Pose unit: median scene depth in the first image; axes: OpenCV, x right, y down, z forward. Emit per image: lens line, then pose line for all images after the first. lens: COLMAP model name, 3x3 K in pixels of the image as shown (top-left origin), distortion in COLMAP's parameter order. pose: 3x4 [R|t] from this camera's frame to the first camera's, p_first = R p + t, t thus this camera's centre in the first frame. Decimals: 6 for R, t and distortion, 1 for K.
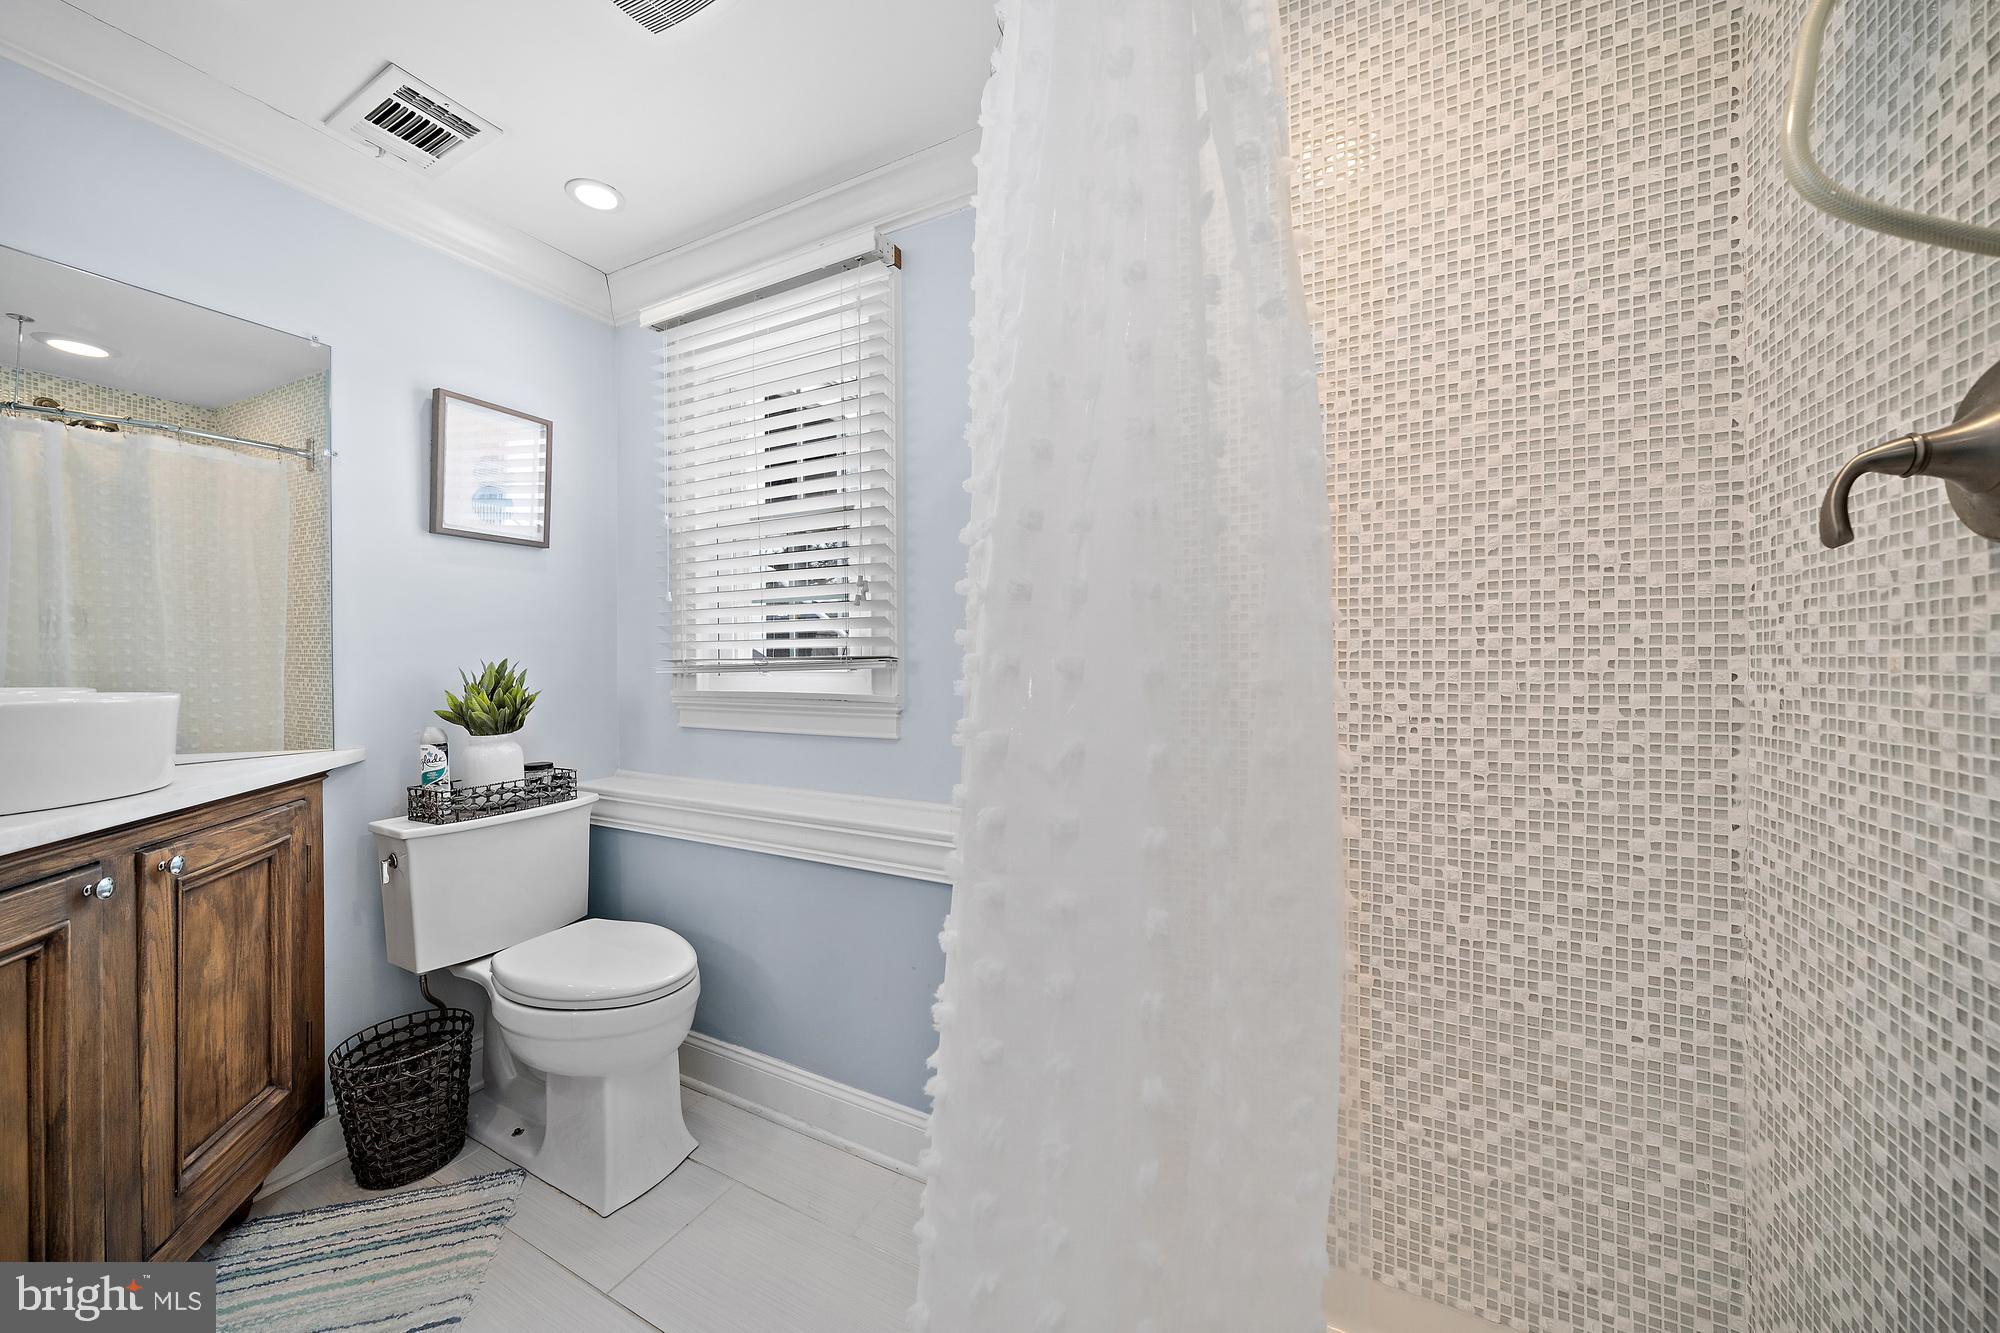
lens RADIAL K [[697.9, 0, 988.0], [0, 697.9, 663.1], [0, 0, 1]] dist [-0.006503, 0.000220]
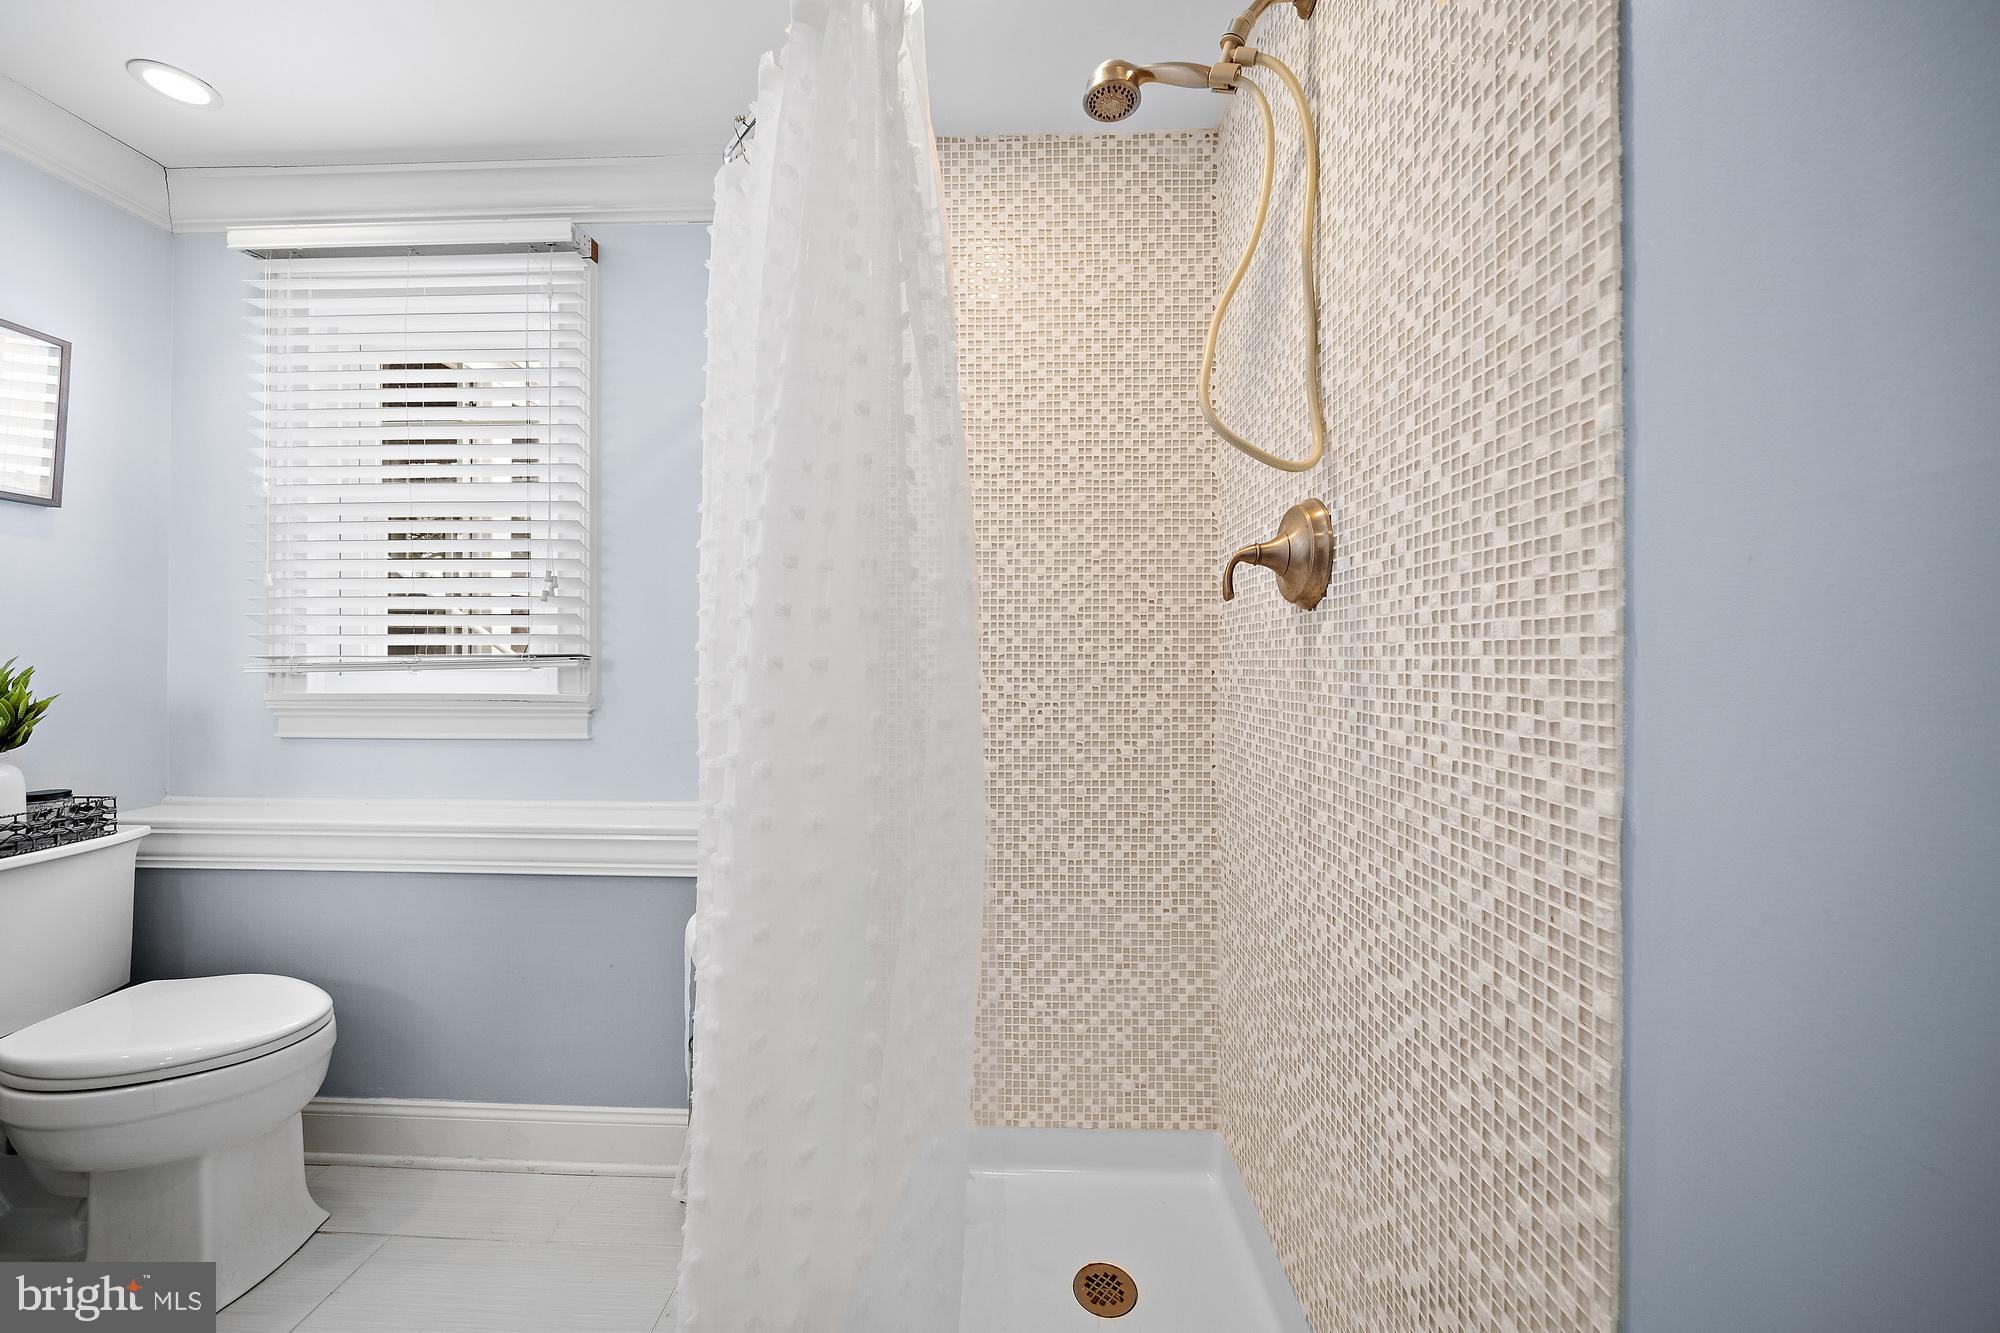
lens RADIAL K [[697.9, 0, 988.0], [0, 697.9, 663.1], [0, 0, 1]] dist [-0.006503, 0.000220]
pose [[0.900565, 0.004367, 0.434699, -0.079938], [-0.003902, 0.999990, -0.001961, 0.002784], [-0.434704, 0.000070, 0.900573, -0.197818]]
